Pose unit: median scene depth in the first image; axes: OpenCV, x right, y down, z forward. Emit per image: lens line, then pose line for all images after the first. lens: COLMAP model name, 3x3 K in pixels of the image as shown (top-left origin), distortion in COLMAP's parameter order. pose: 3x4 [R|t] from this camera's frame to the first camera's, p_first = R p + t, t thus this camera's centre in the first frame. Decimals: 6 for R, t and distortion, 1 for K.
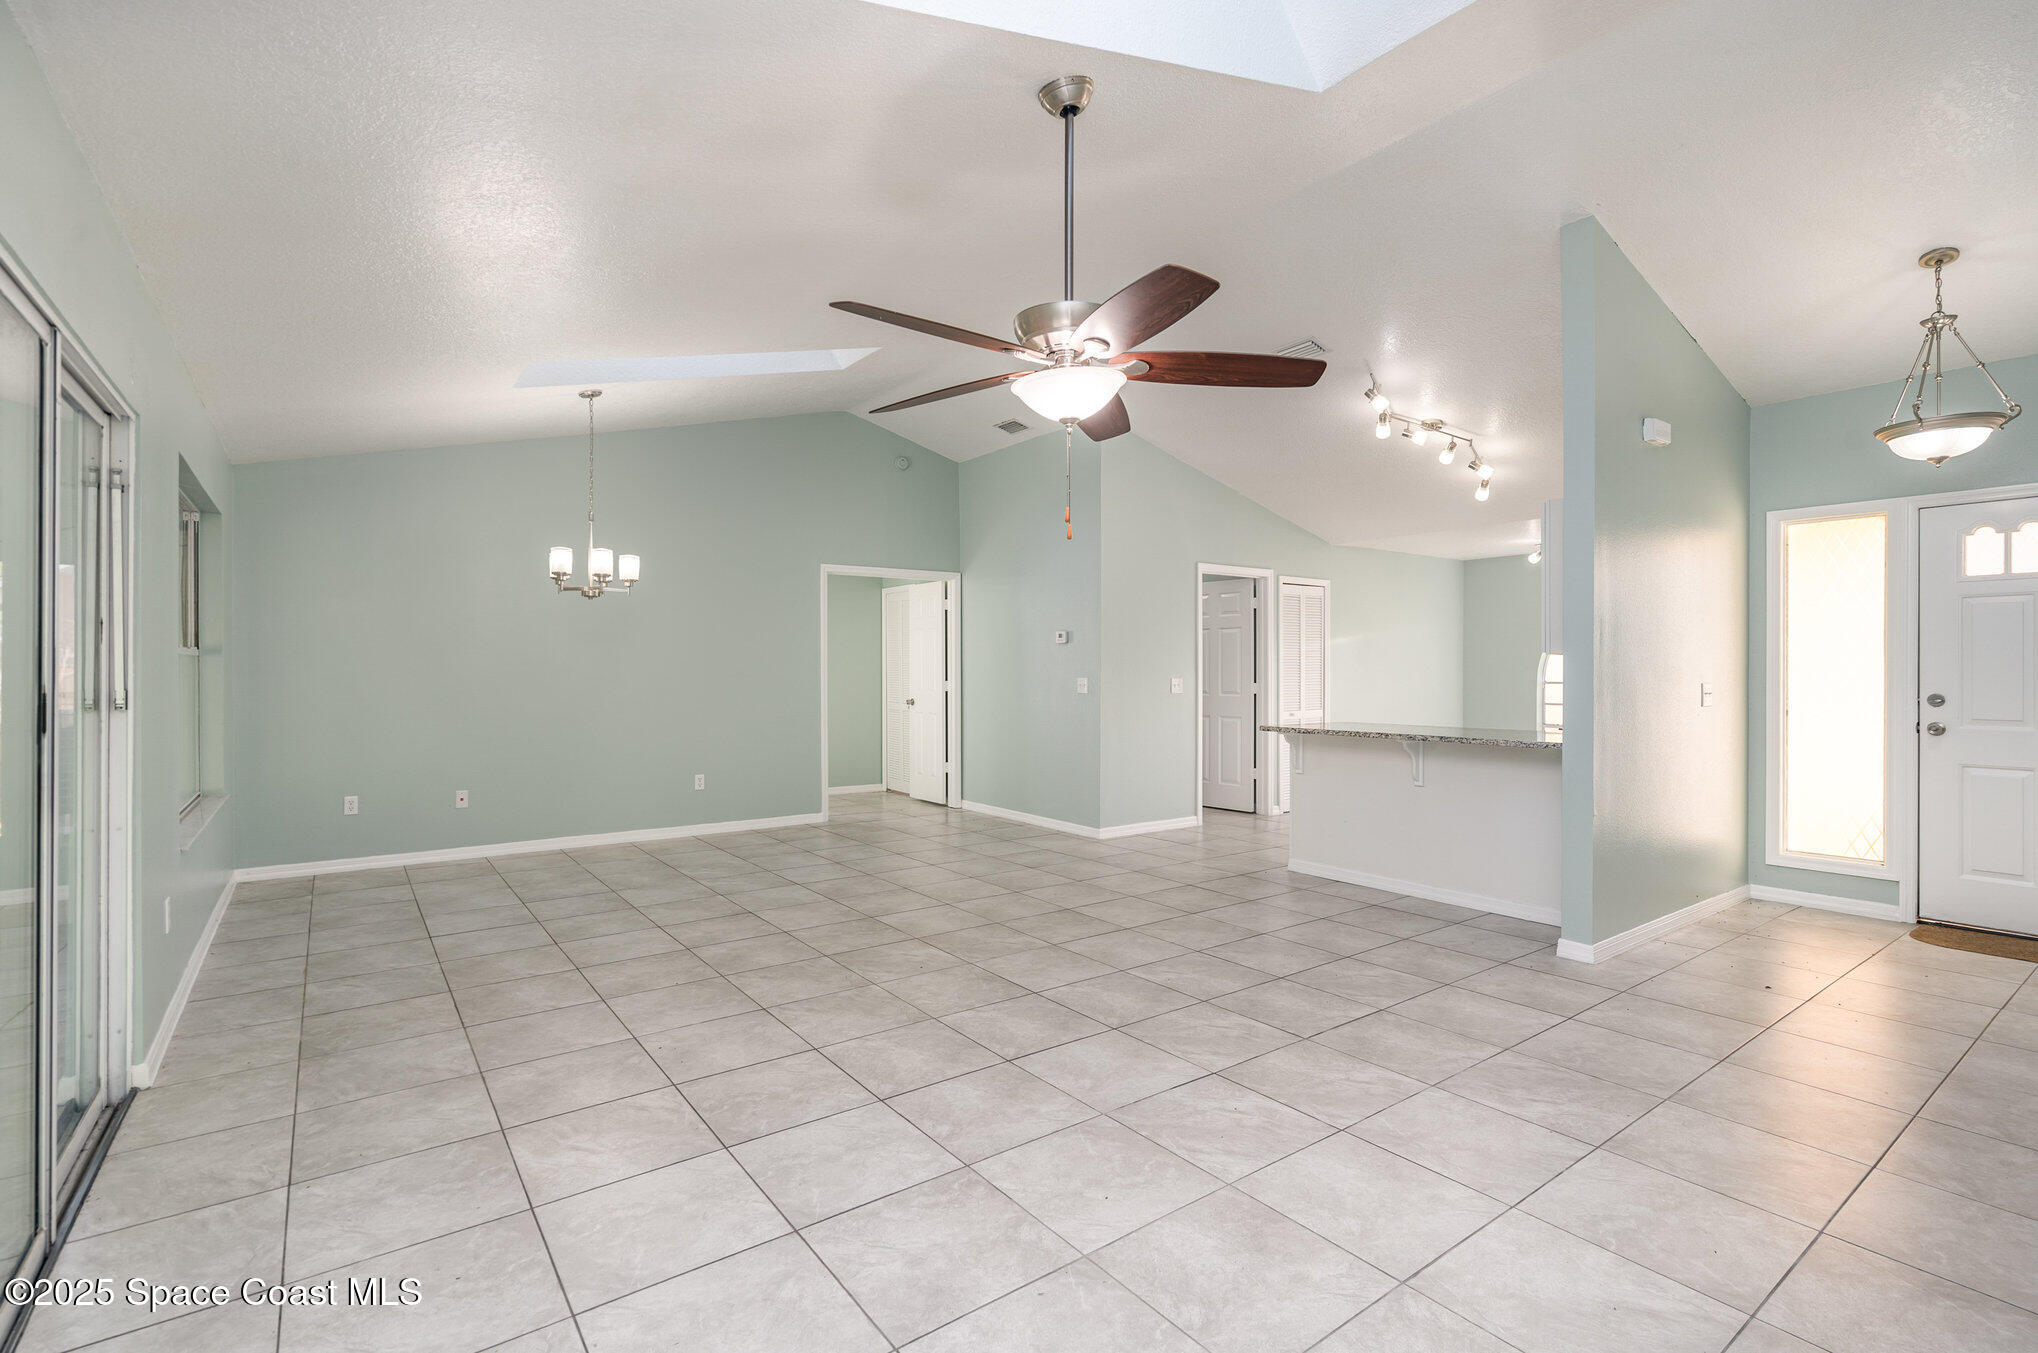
lens RADIAL K [[932.1, 0, 1019.3], [0, 932.1, 666.4], [0, 0, 1]] dist [-0.003892, 0.000727]
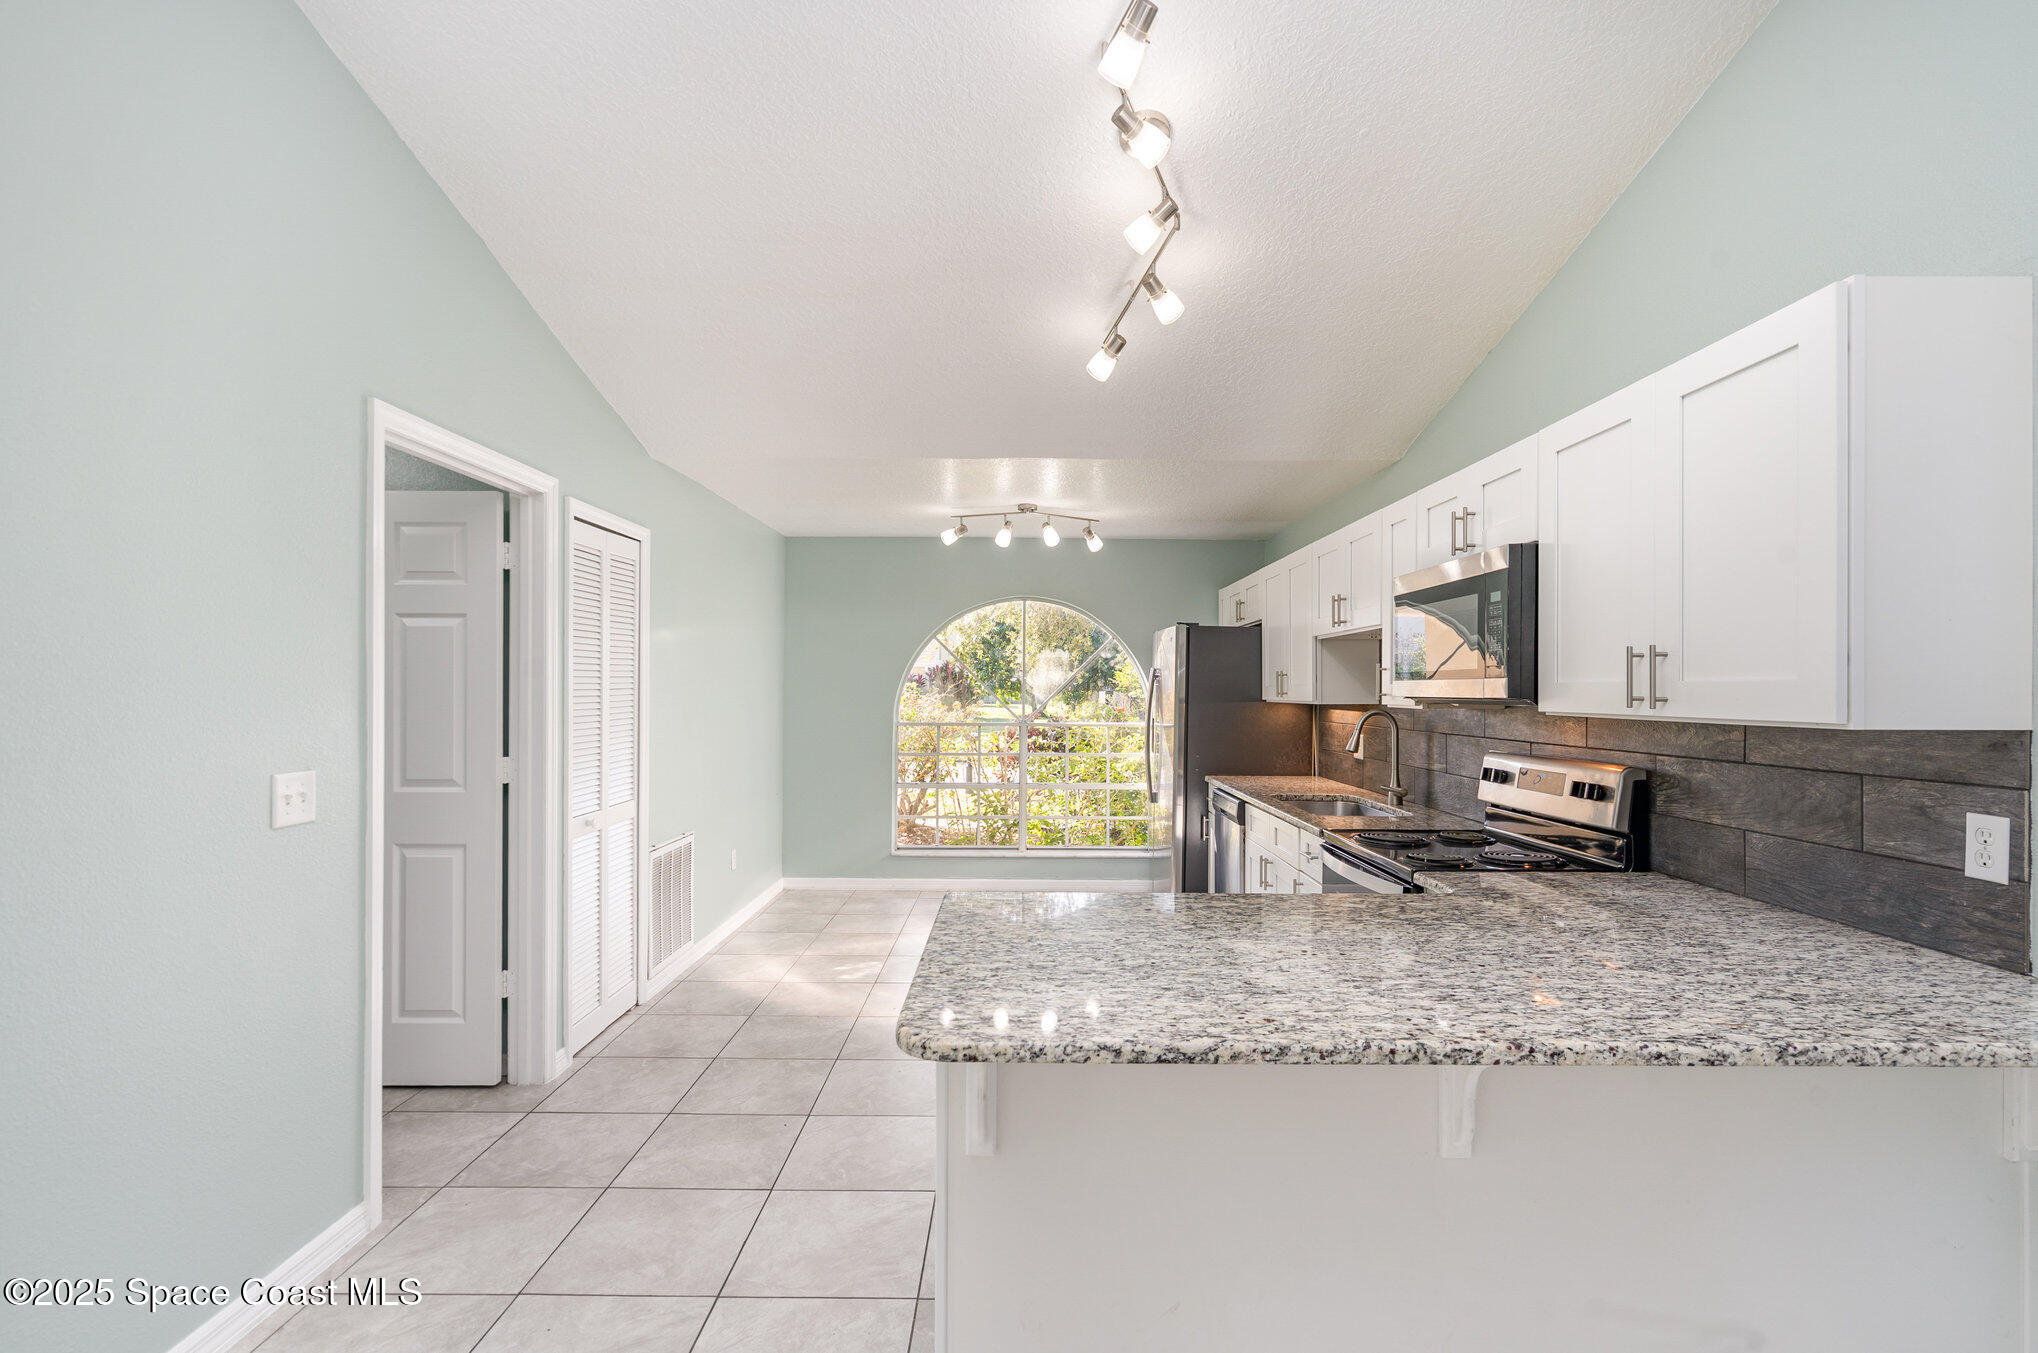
lens RADIAL K [[932.1, 0, 1027.0], [0, 932.1, 684.0], [0, 0, 1]] dist [-0.003892, 0.000727]
pose [[0.589799, 0.005594, 0.807531, 0.149685], [-0.008928, 0.999960, -0.000407, -0.035014], [-0.807501, -0.006970, 0.589825, 1.389813]]
